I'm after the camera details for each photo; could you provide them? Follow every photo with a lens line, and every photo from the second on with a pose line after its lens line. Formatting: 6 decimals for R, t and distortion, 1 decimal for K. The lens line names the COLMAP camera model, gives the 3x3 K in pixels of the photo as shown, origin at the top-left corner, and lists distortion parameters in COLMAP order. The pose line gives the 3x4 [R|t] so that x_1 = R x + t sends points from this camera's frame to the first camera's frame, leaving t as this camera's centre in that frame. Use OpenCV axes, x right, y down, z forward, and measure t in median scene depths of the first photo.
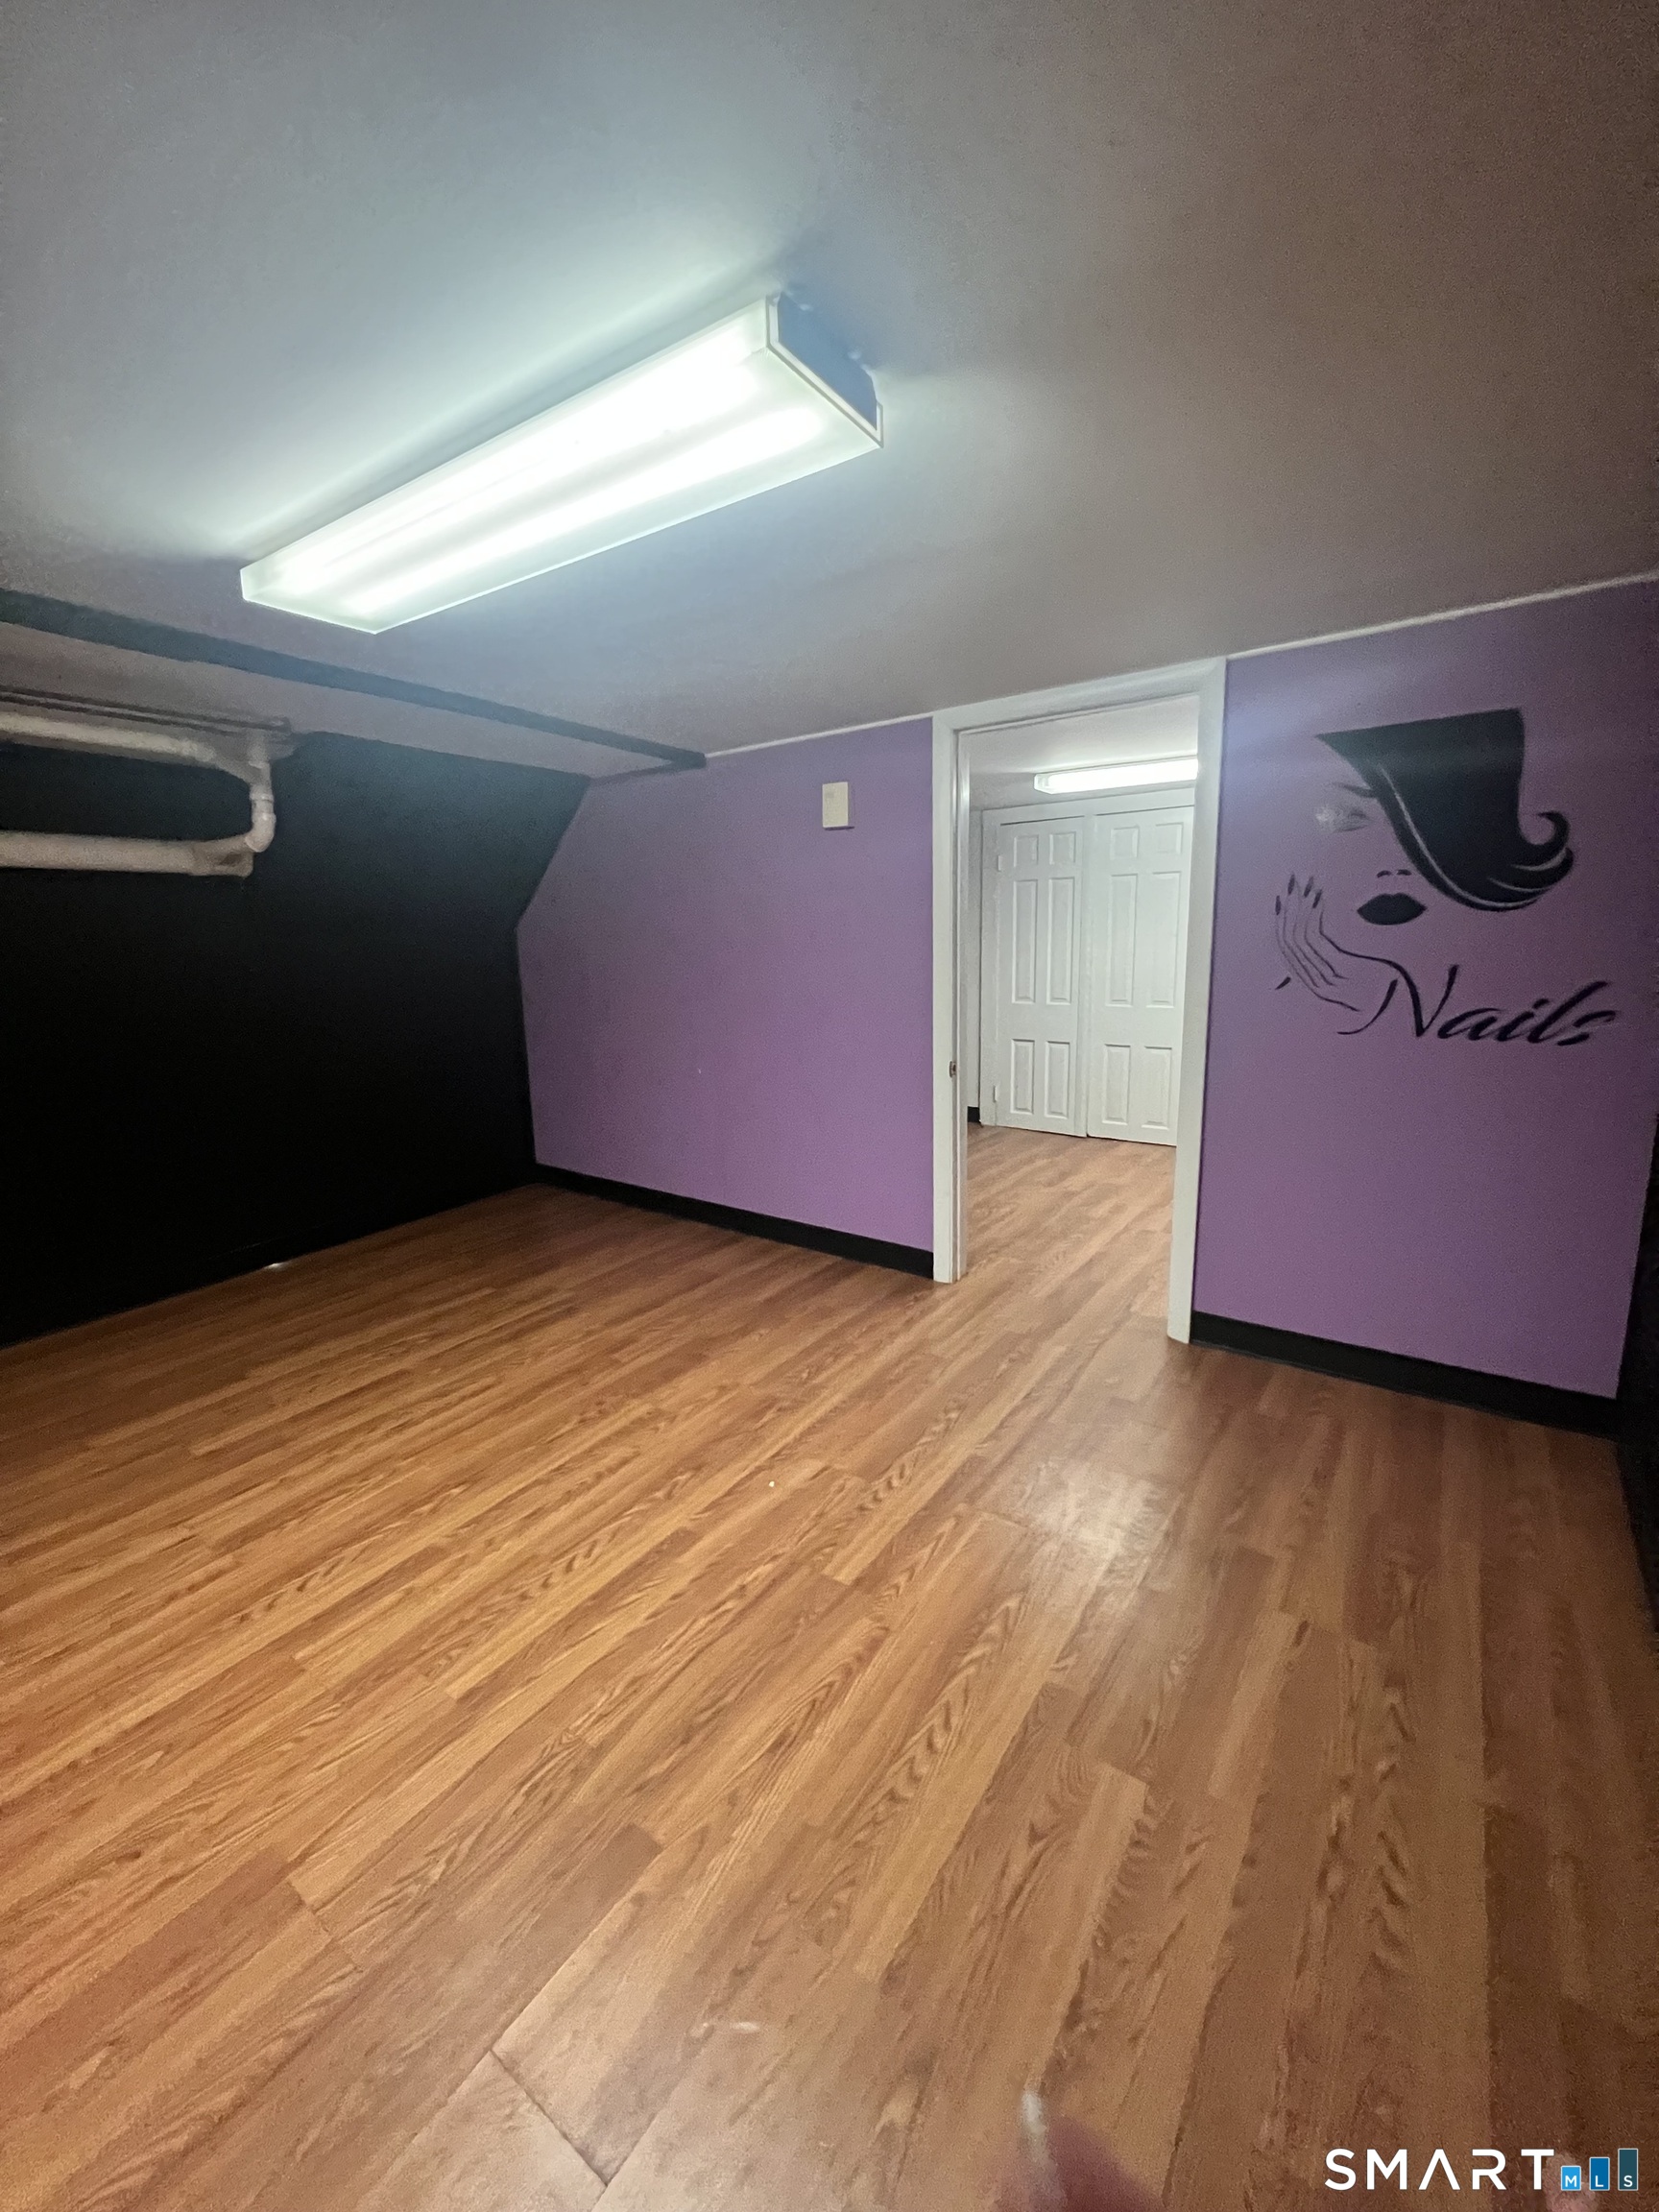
lens RADIAL K [[904.3, 0, 817.3], [0, 904.3, 1101.8], [0, 0, 1]] dist [-0.001443, -0.000553]
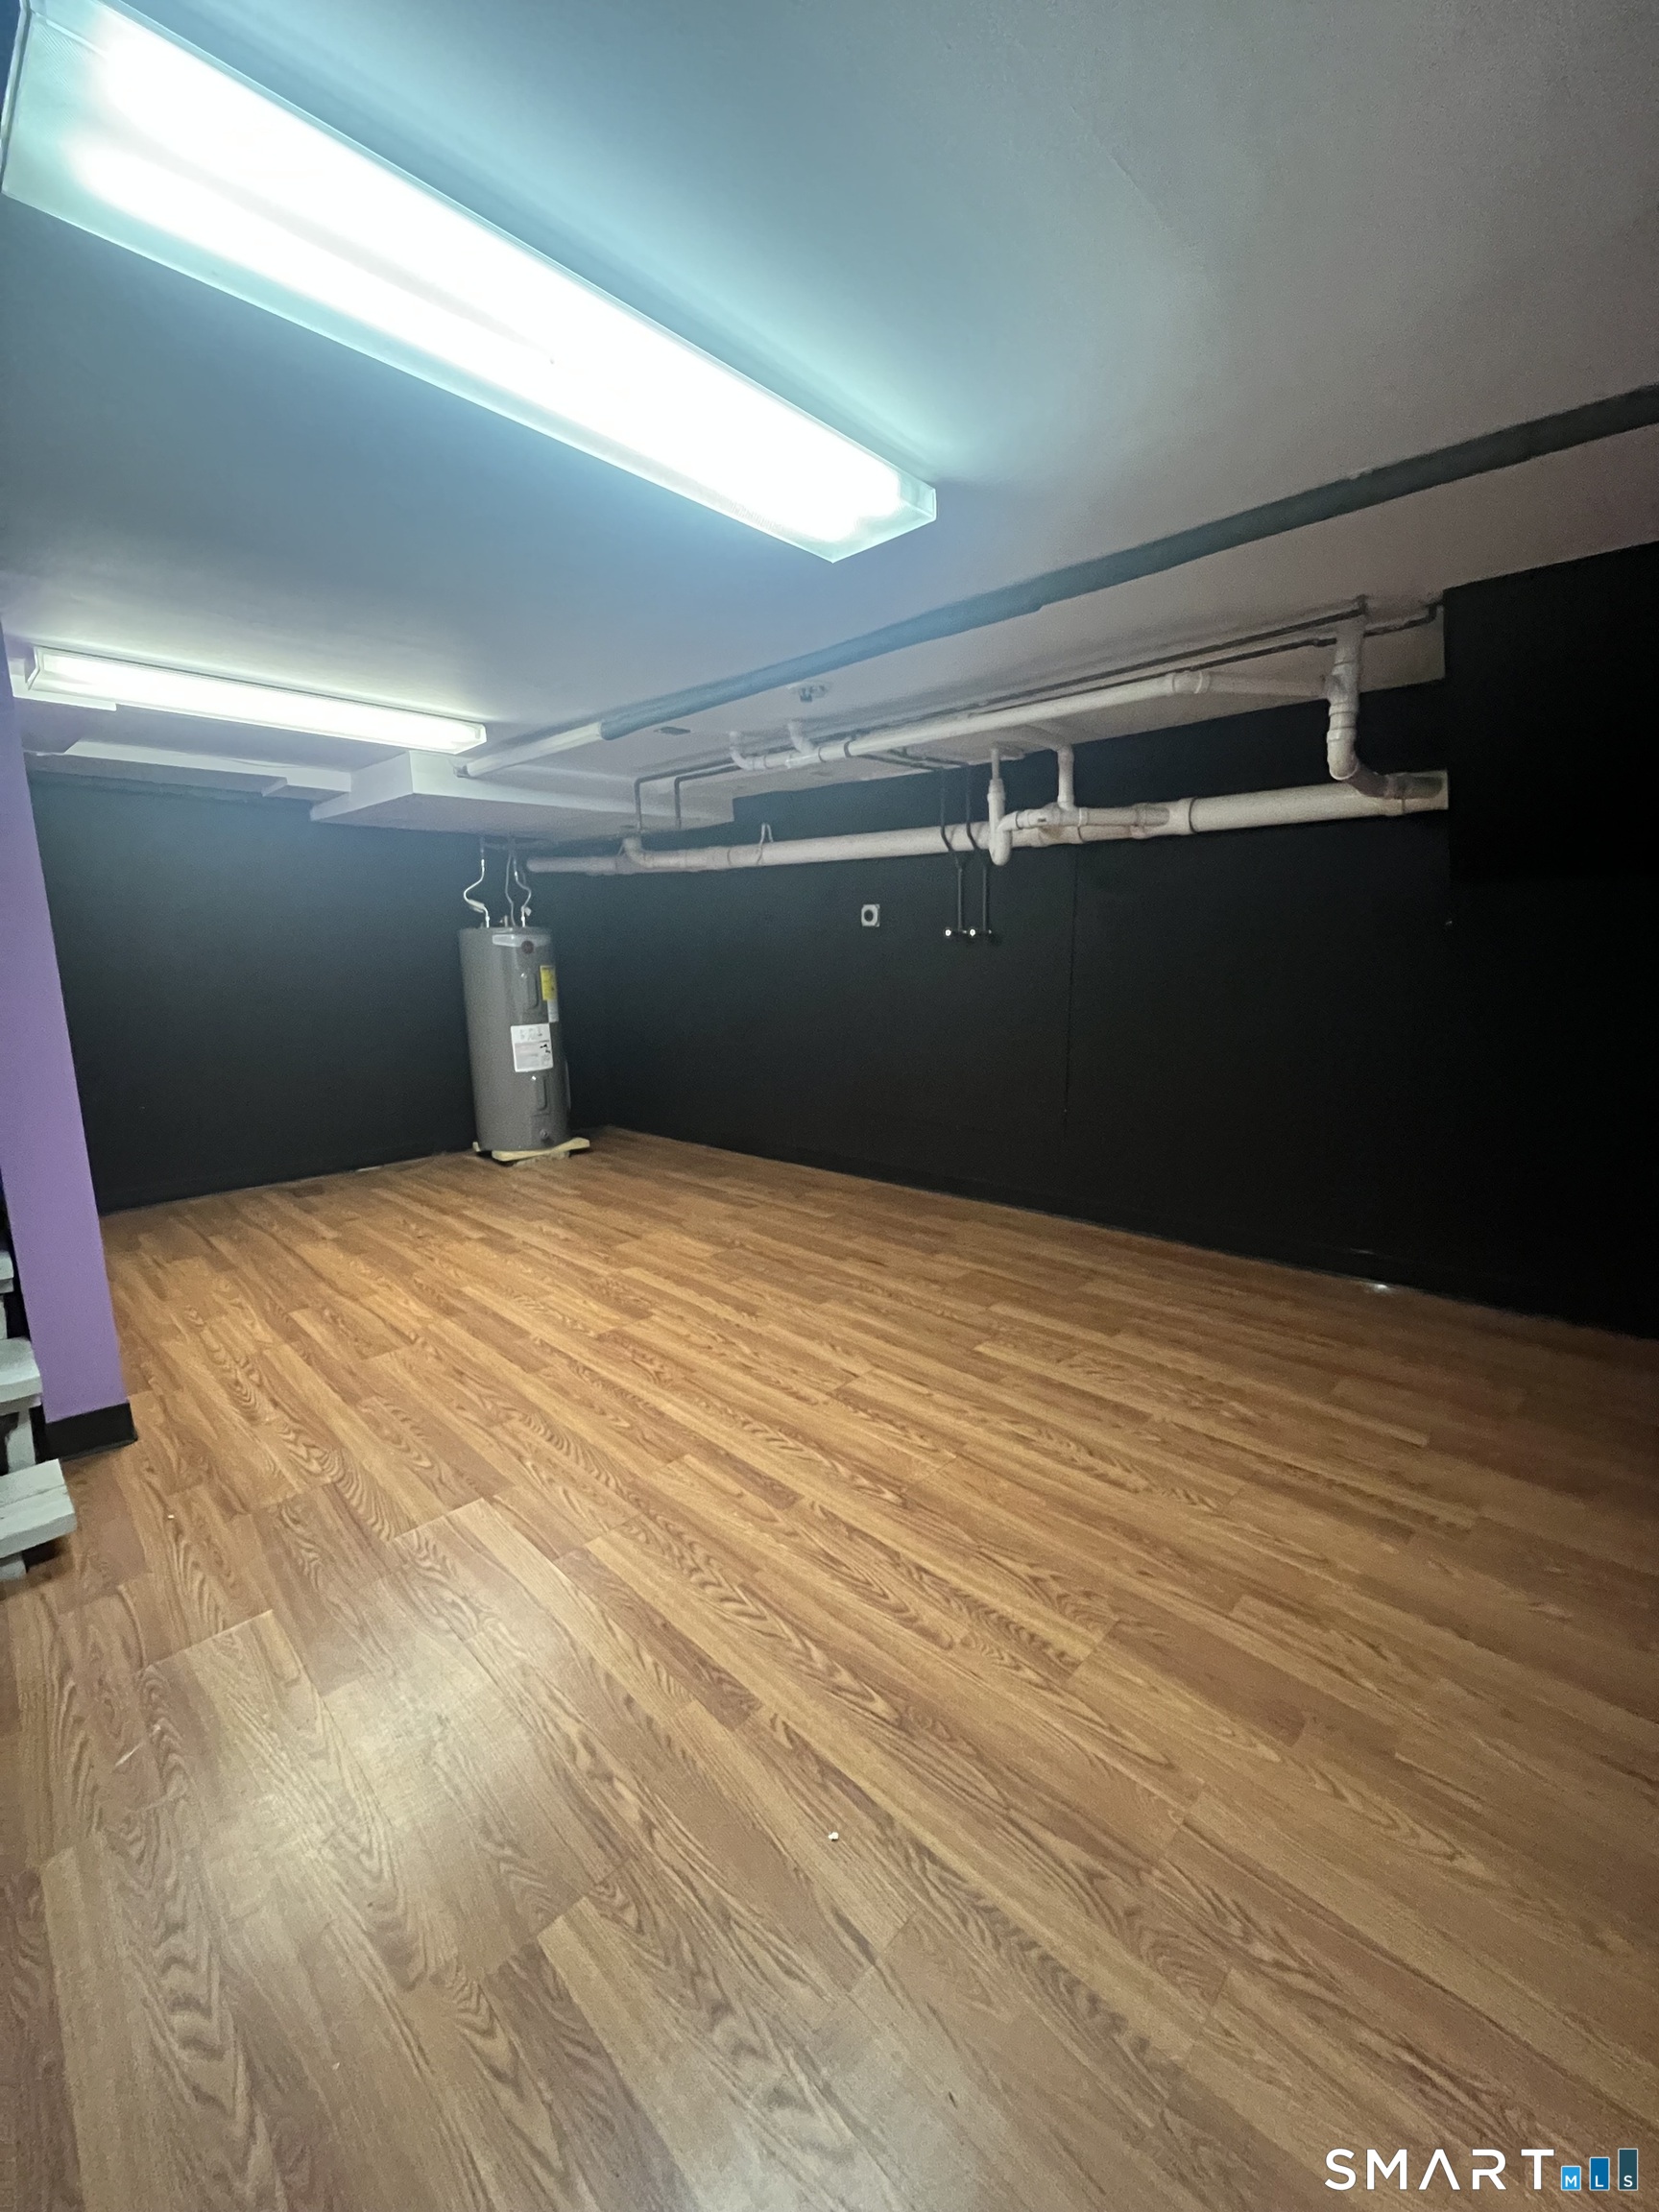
lens RADIAL K [[904.3, 0, 817.3], [0, 904.3, 1101.8], [0, 0, 1]] dist [-0.001443, -0.000553]
pose [[-0.170042, 0.194672, -0.966017, 0.376972], [-0.162835, 0.961266, 0.222377, -0.121476], [0.971890, 0.195115, -0.131756, 0.930630]]
